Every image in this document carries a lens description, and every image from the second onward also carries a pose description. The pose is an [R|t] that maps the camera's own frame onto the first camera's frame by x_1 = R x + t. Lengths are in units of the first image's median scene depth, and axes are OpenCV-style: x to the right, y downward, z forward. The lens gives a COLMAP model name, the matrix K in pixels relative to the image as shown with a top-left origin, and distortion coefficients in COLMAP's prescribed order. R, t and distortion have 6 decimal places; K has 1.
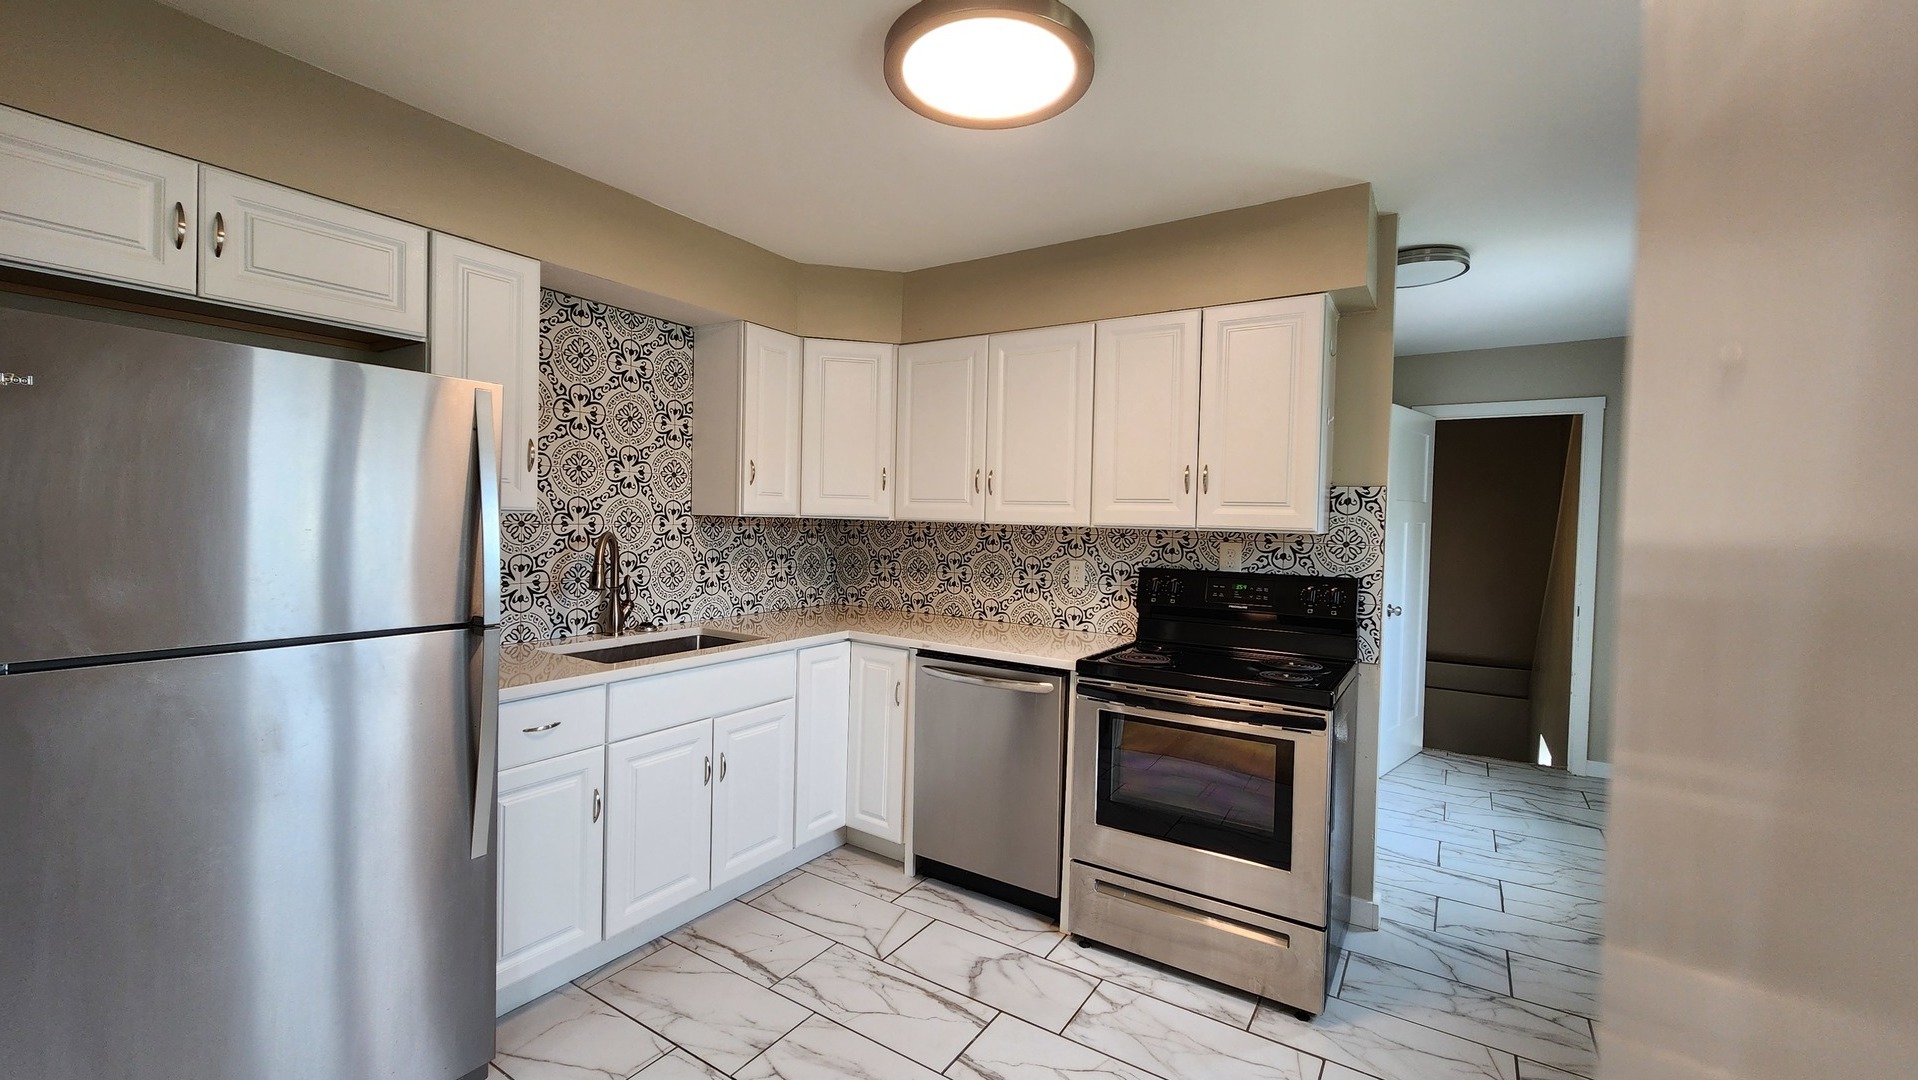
lens RADIAL K [[776.6, 0, 958.4], [0, 776.6, 531.4], [0, 0, 1]] dist [0.001303, 0.000221]
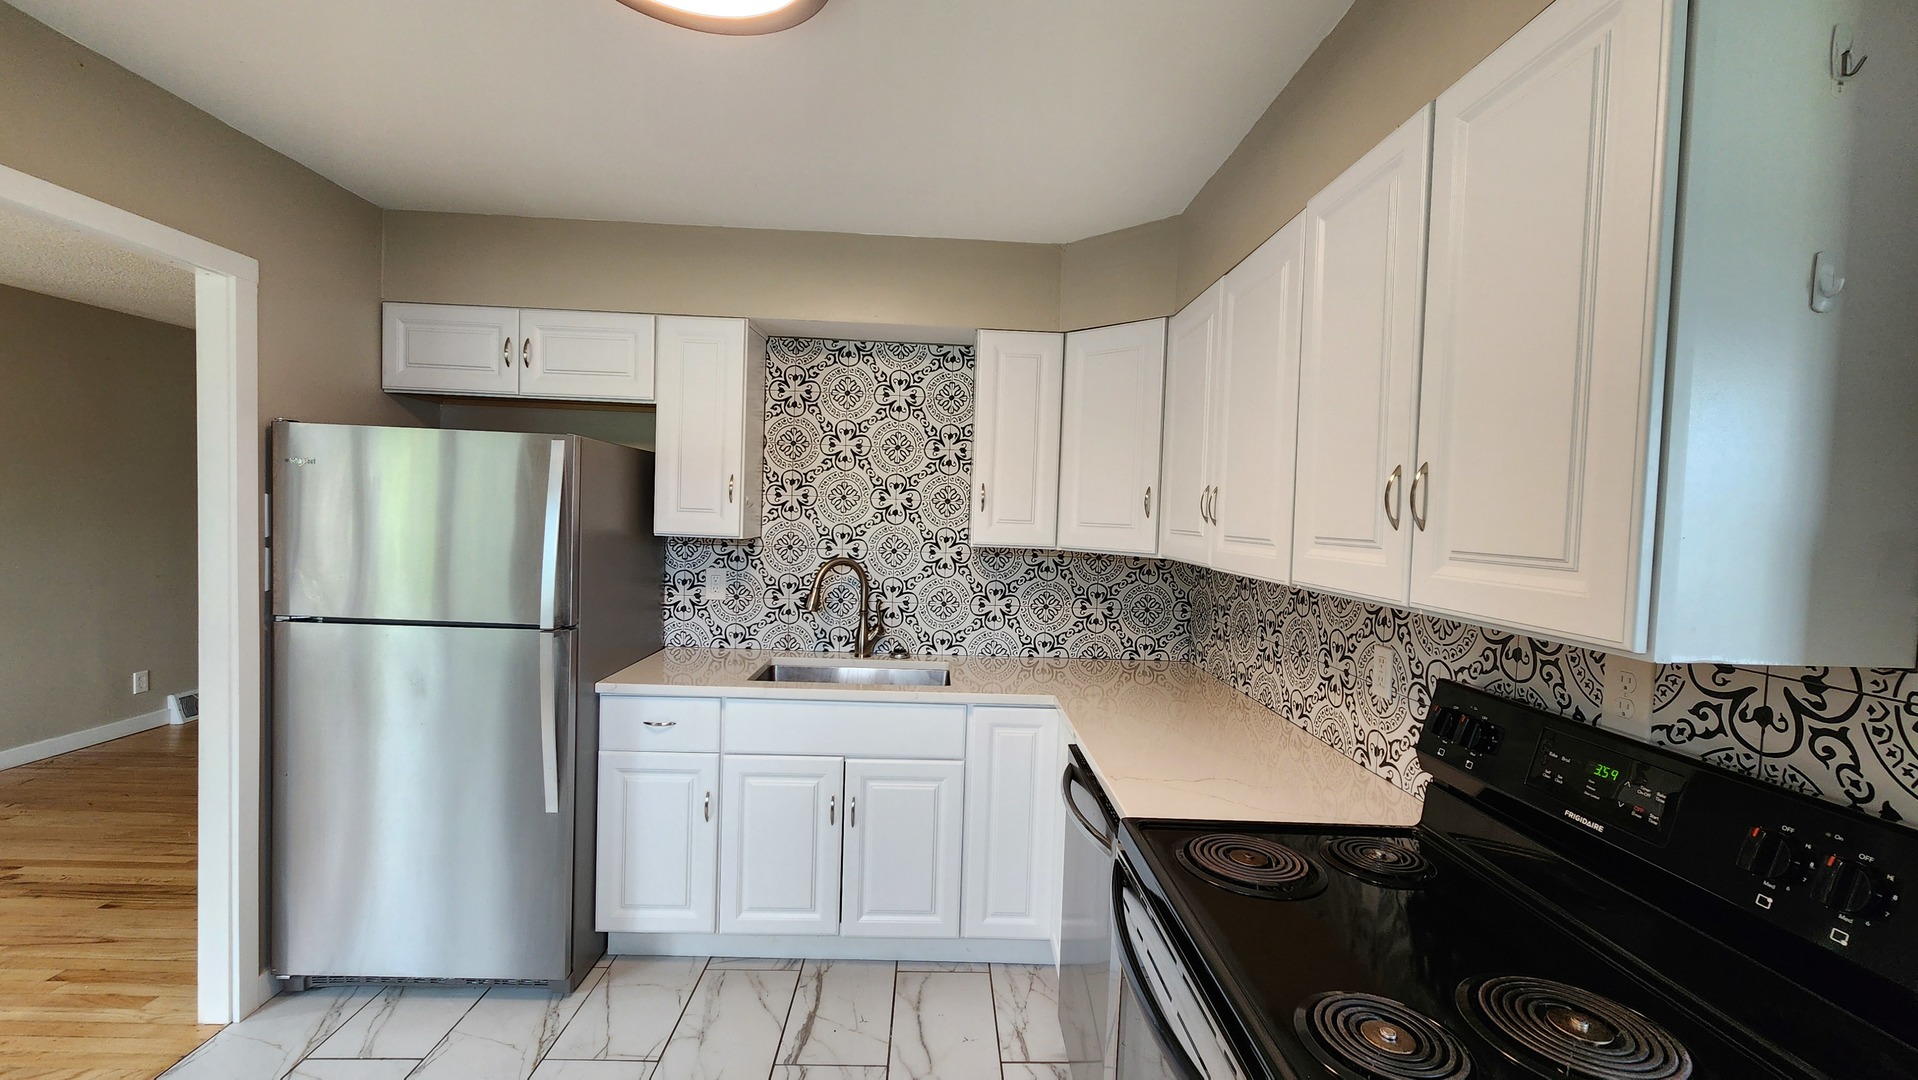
lens RADIAL K [[776.6, 0, 960.9], [0, 776.6, 542.9], [0, 0, 1]] dist [0.001303, 0.000221]
pose [[0.571367, 0.028297, -0.820207, 0.466617], [-0.038700, 0.999223, 0.007514, -0.030719], [0.819782, 0.027449, 0.572017, 0.487616]]
